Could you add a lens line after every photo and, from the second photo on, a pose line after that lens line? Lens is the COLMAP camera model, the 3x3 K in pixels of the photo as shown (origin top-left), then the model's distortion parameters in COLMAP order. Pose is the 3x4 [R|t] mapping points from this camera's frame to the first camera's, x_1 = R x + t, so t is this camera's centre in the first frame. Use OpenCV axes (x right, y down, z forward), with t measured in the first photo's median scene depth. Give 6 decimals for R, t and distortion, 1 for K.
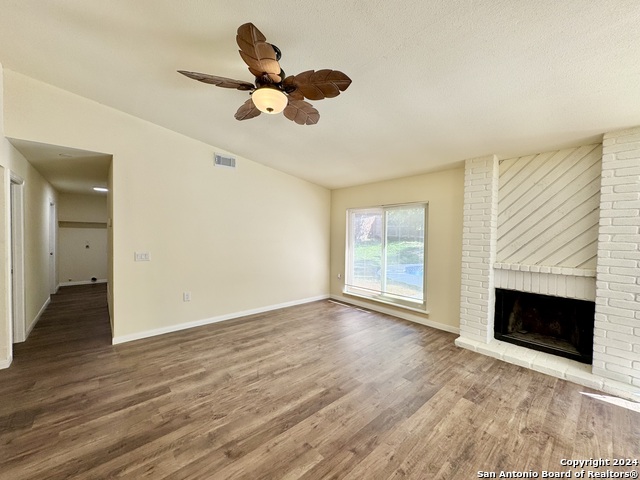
lens RADIAL K [[254.5, 0, 321.0], [0, 254.5, 240.5], [0, 0, 1]] dist [-0.002410, 0.000248]
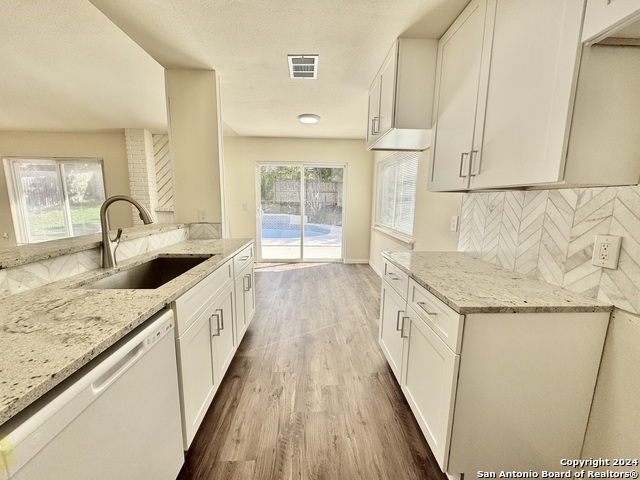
lens RADIAL K [[254.5, 0, 320.1], [0, 254.5, 240.5], [0, 0, 1]] dist [-0.002410, 0.000248]
pose [[0.630099, -0.123632, 0.766610, 0.154464], [0.013139, 0.988800, 0.148666, 0.078701], [-0.776404, -0.083602, 0.624666, -0.722972]]
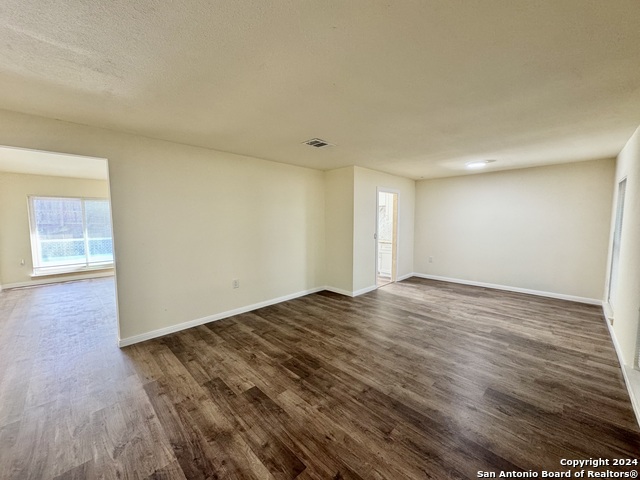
lens RADIAL K [[254.5, 0, 320.1], [0, 254.5, 241.9], [0, 0, 1]] dist [-0.002410, 0.000248]
pose [[-0.065779, -0.100583, 0.992752, -1.784941], [0.021973, 0.994519, 0.102218, -0.020189], [-0.997592, 0.028537, -0.063208, -0.138393]]
